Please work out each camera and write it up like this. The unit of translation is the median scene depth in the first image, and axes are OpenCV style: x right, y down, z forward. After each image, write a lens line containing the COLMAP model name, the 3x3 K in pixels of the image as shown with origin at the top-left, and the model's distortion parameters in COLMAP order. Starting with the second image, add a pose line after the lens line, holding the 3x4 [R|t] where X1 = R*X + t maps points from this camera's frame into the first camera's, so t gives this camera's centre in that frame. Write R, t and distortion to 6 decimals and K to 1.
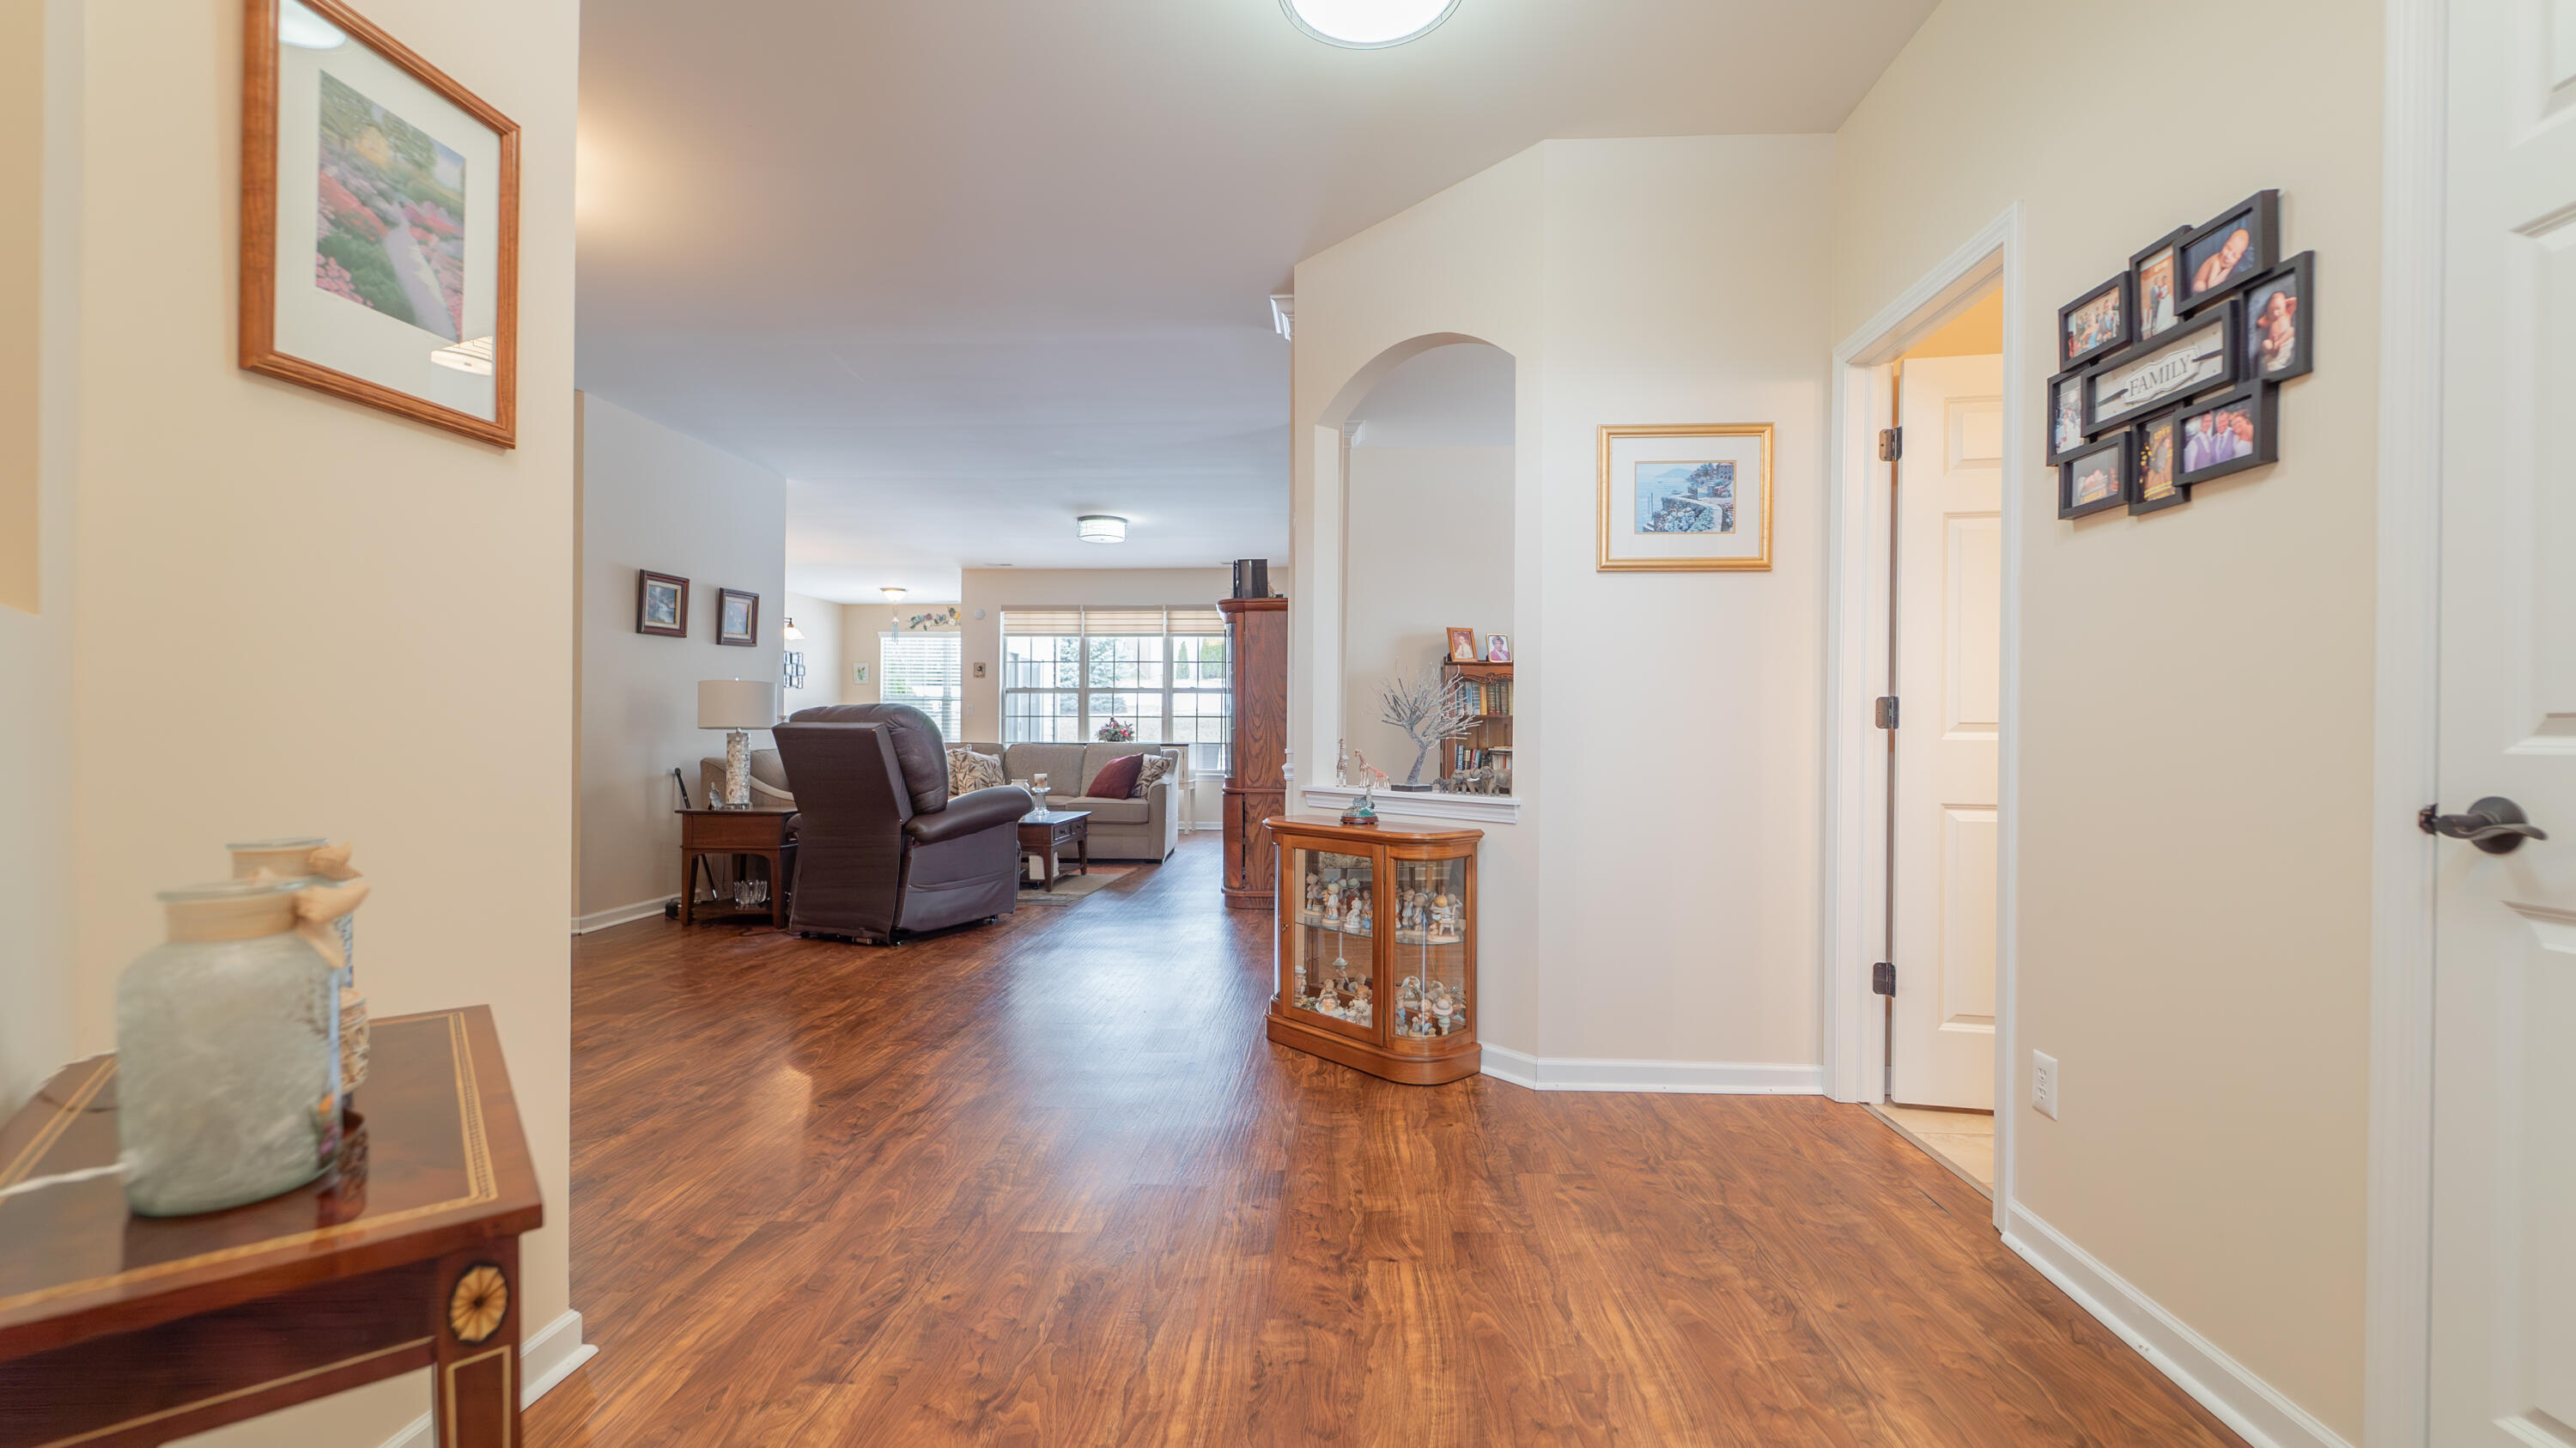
lens RADIAL K [[1036.5, 0, 1287.1], [0, 1036.5, 729.4], [0, 0, 1]] dist [0.004327, -0.000089]
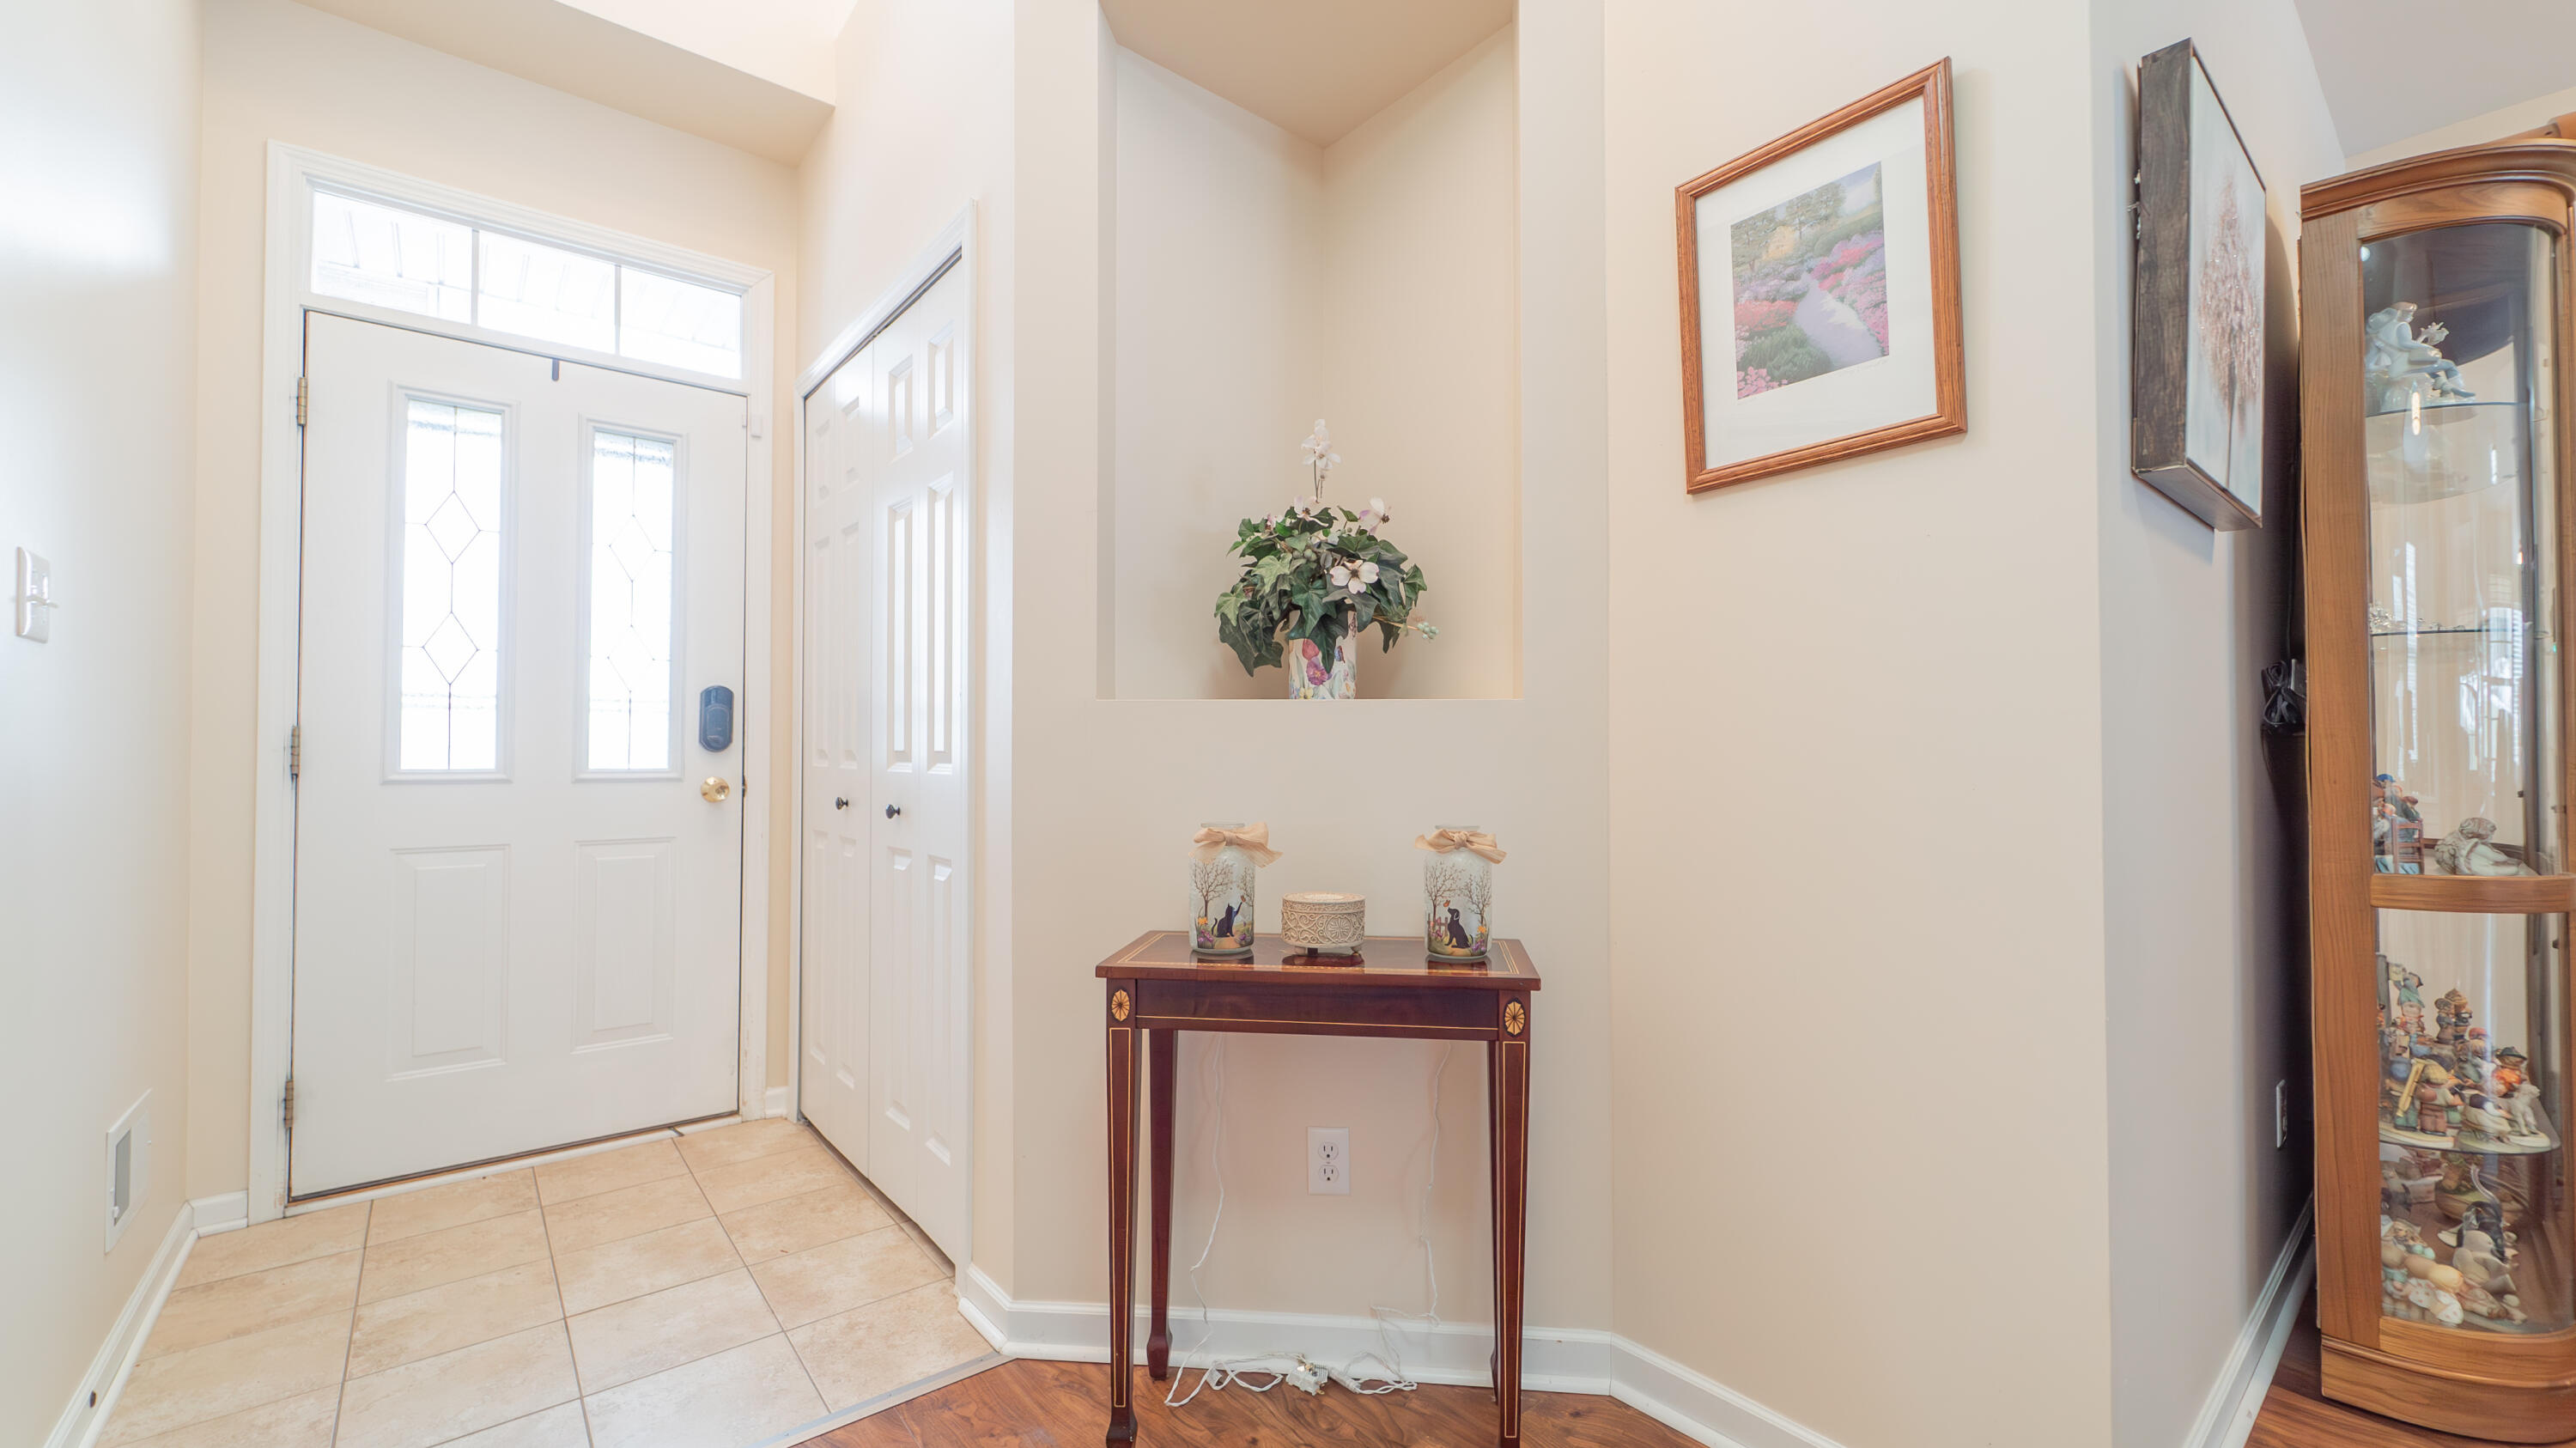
lens RADIAL K [[1036.5, 0, 1288.5], [0, 1036.5, 725.8], [0, 0, 1]] dist [0.004327, -0.000089]
pose [[-0.727481, -0.020838, -0.685811, 0.259105], [-0.007834, 0.999726, -0.022066, -0.009470], [0.686083, -0.010680, -0.727445, 1.400606]]
